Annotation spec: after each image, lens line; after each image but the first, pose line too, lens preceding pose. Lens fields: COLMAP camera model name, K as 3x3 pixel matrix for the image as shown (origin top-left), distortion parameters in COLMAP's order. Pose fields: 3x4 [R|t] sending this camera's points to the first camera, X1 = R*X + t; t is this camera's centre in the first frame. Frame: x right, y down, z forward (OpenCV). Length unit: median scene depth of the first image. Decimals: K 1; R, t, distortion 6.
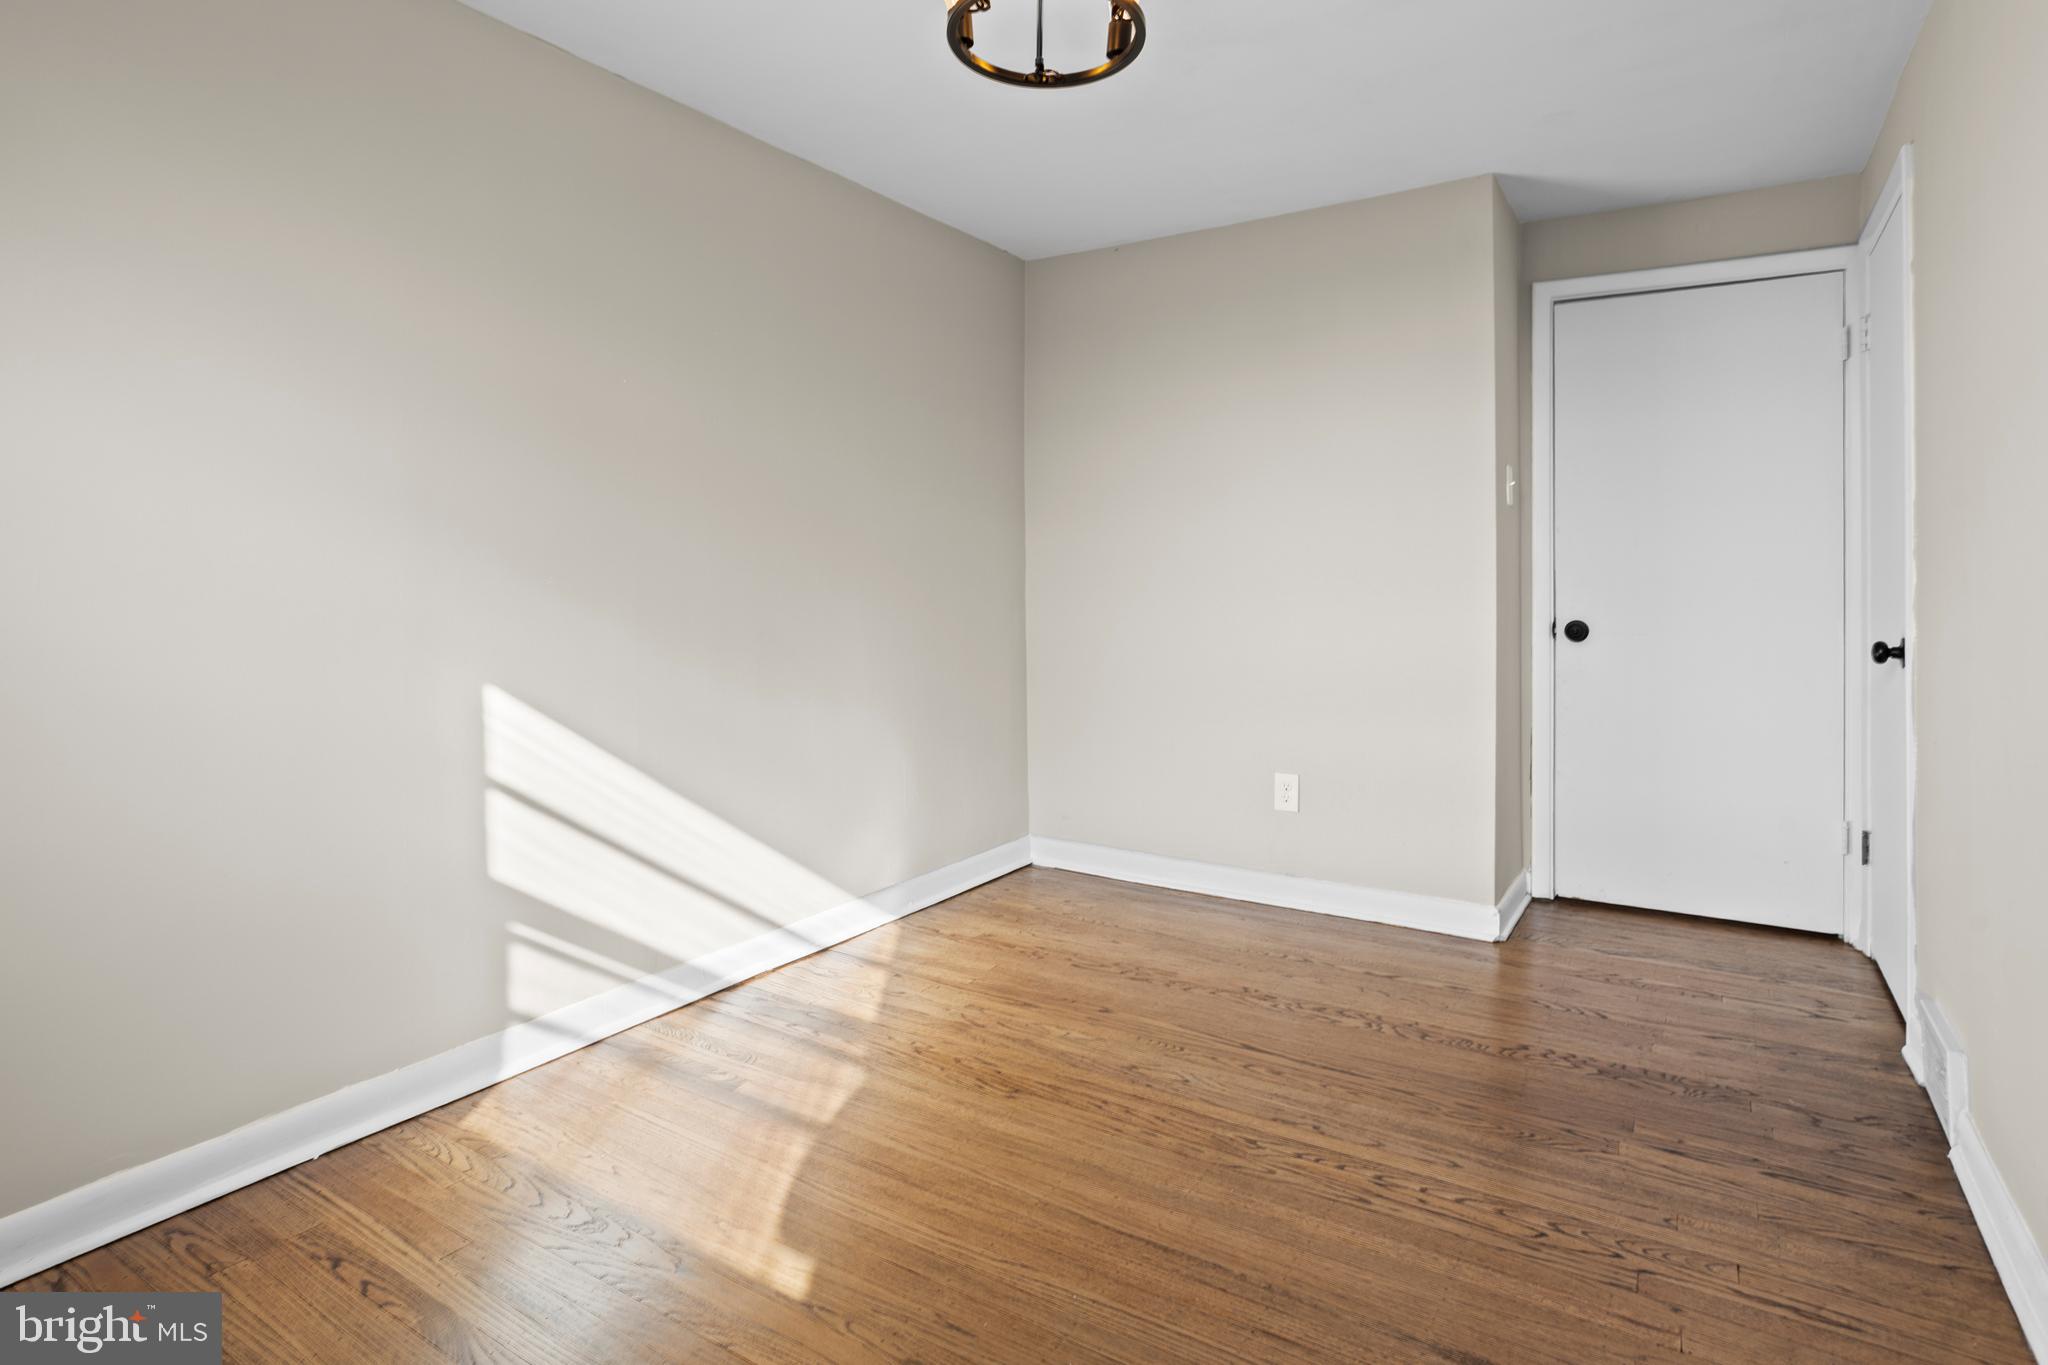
lens RADIAL K [[1017.3, 0, 1044.3], [0, 1017.3, 671.8], [0, 0, 1]] dist [-0.062583, 0.042118]
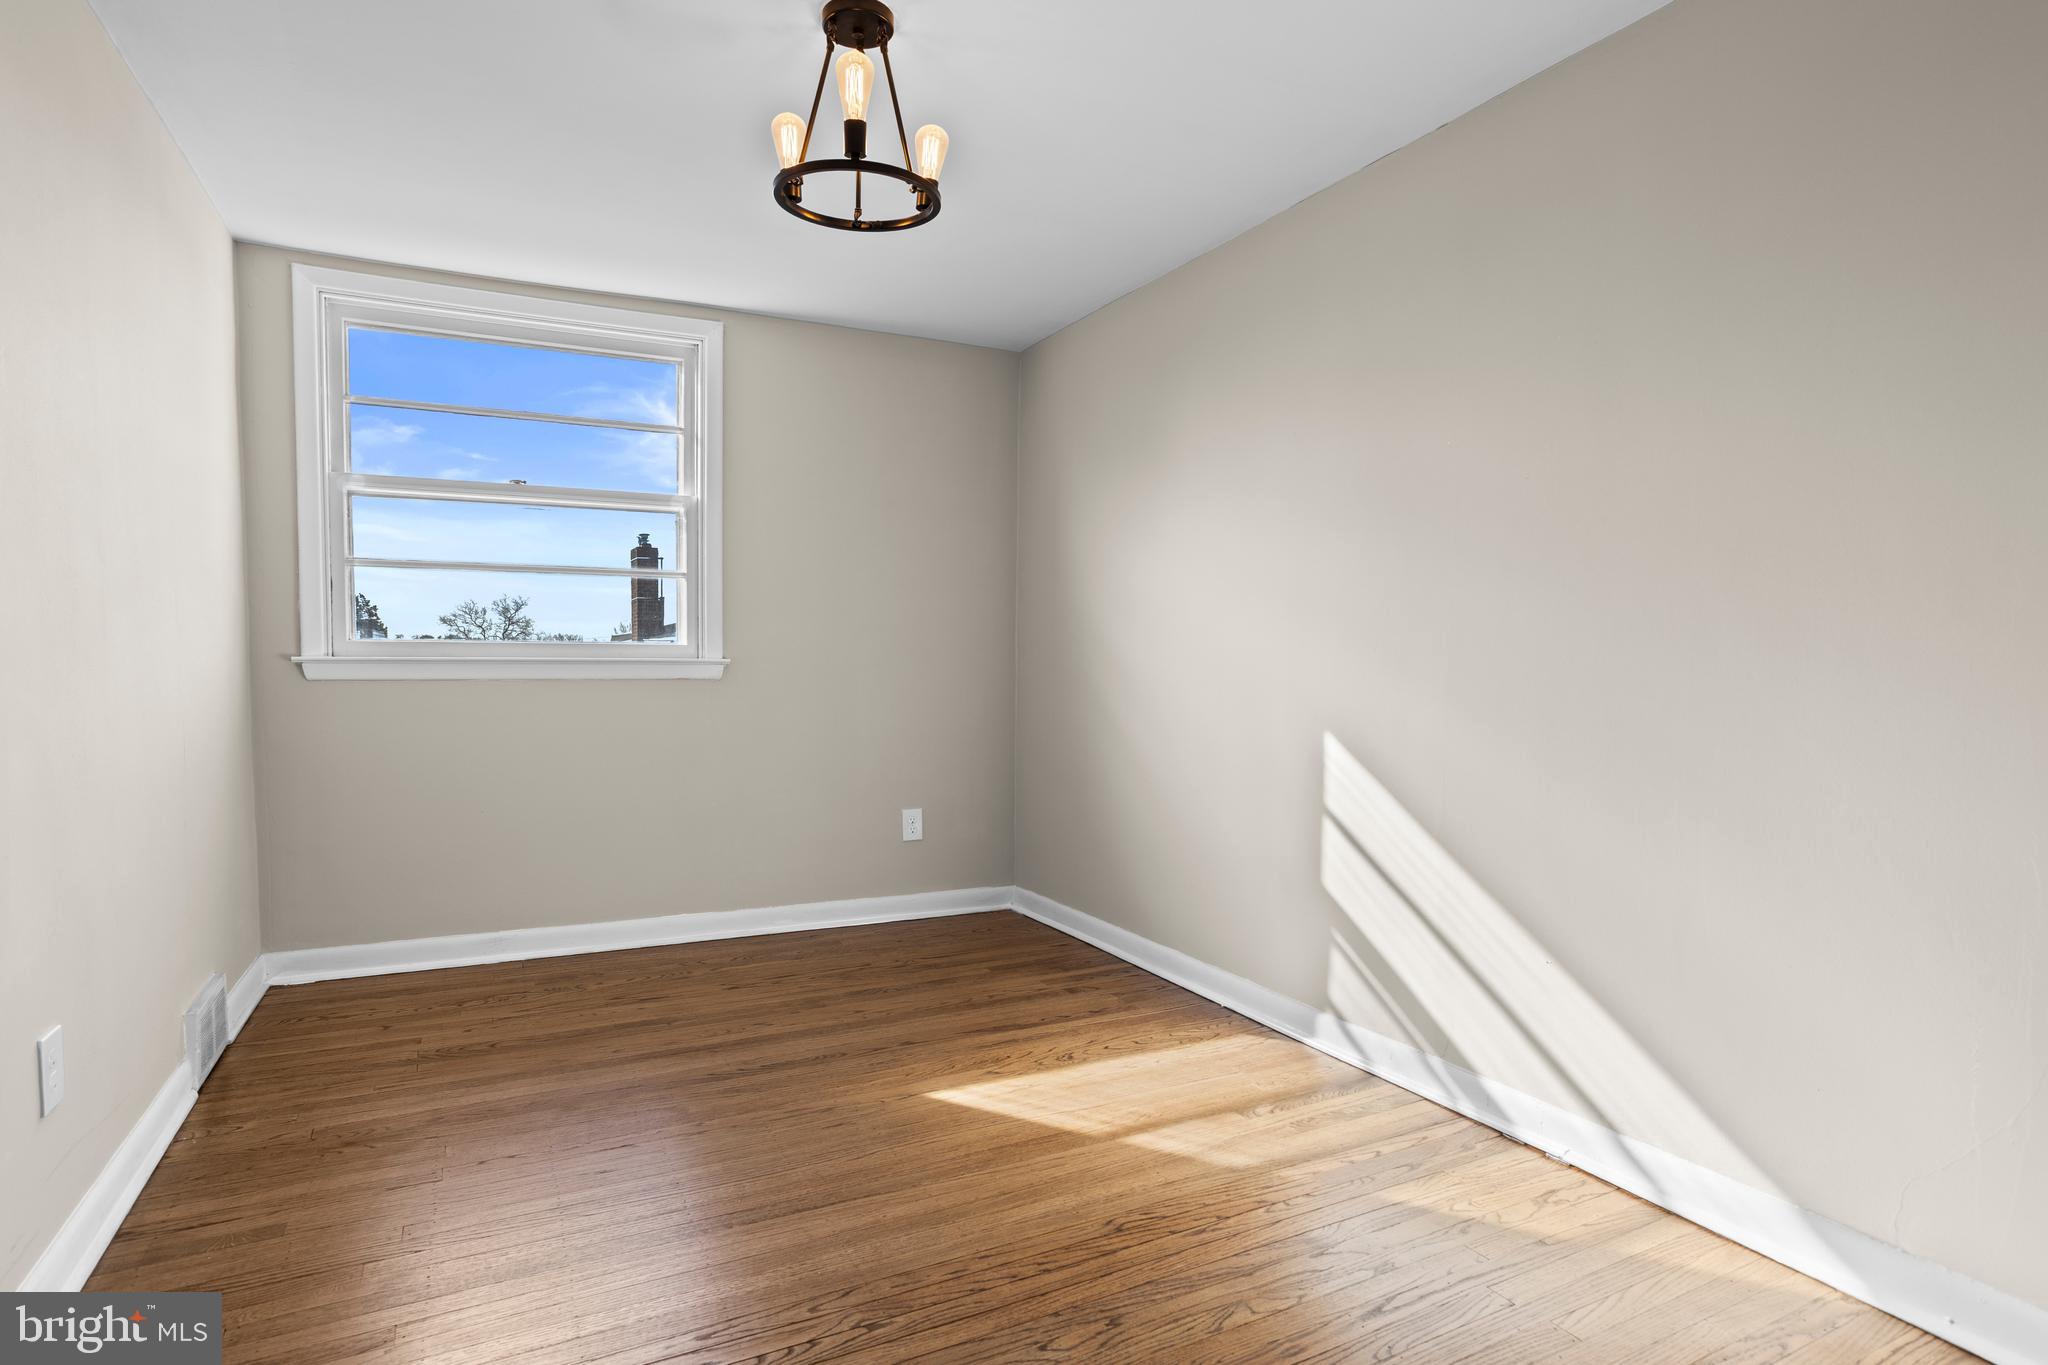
lens RADIAL K [[1017.3, 0, 1044.3], [0, 1017.3, 671.8], [0, 0, 1]] dist [-0.062583, 0.042118]
pose [[-0.456053, 0.013668, -0.889848, 0.743989], [-0.082318, 0.994948, 0.057471, -0.108196], [0.886137, 0.099461, -0.452624, 1.242232]]
